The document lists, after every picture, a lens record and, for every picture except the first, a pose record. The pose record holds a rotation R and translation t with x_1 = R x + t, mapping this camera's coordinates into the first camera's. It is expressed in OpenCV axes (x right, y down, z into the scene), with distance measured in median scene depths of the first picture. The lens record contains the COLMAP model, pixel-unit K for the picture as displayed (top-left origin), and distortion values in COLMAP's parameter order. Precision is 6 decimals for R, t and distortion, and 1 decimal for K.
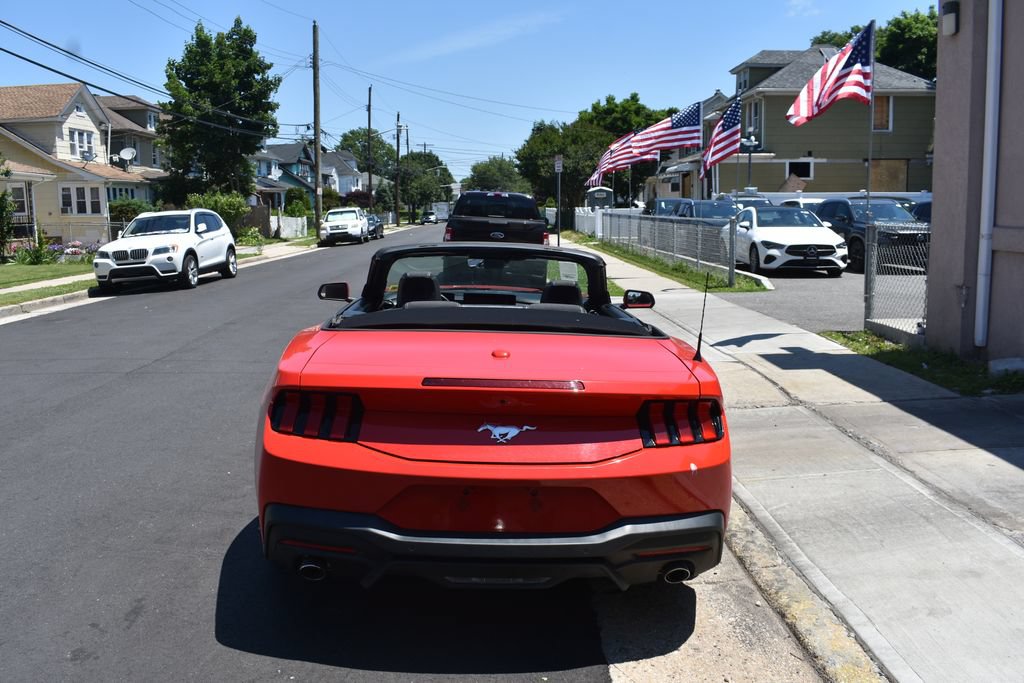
lens RADIAL K [[852.7, 0, 513.7], [0, 852.7, 338.4], [0, 0, 1]] dist [-0.084191, 0.002764]
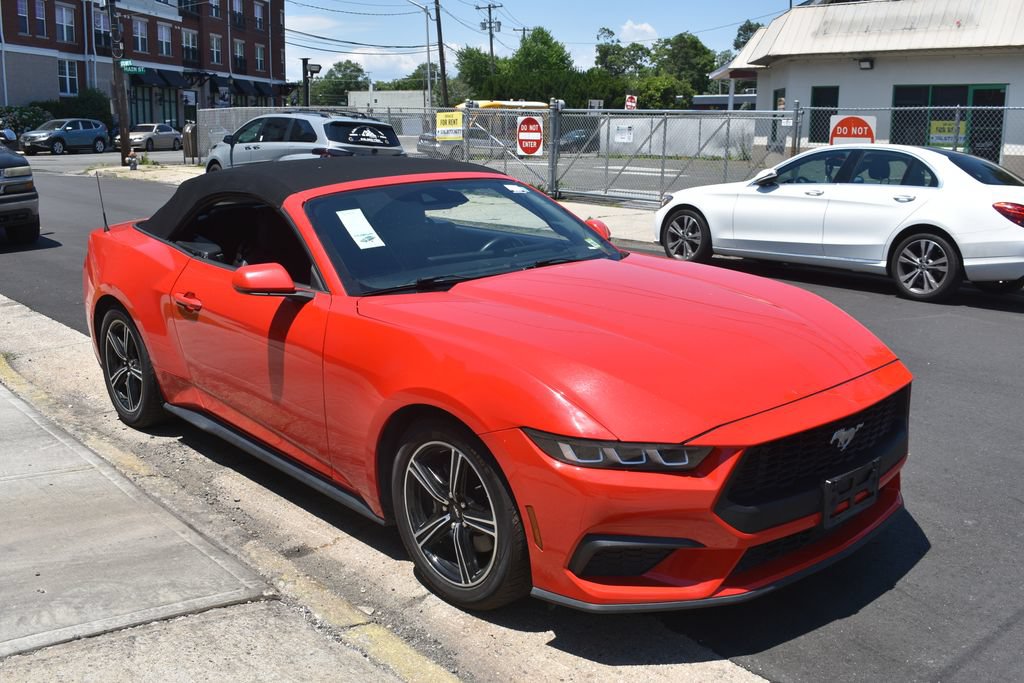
lens RADIAL K [[1016.1, 0, 512.0], [0, 1016.1, 341.5], [0, 0, 1]] dist [-0.068073, 0.005411]
pose [[-0.774129, 0.132457, -0.619015, 0.340990], [-0.097943, 0.941026, 0.323847, -0.190579], [0.625405, 0.311327, -0.715503, 1.207214]]
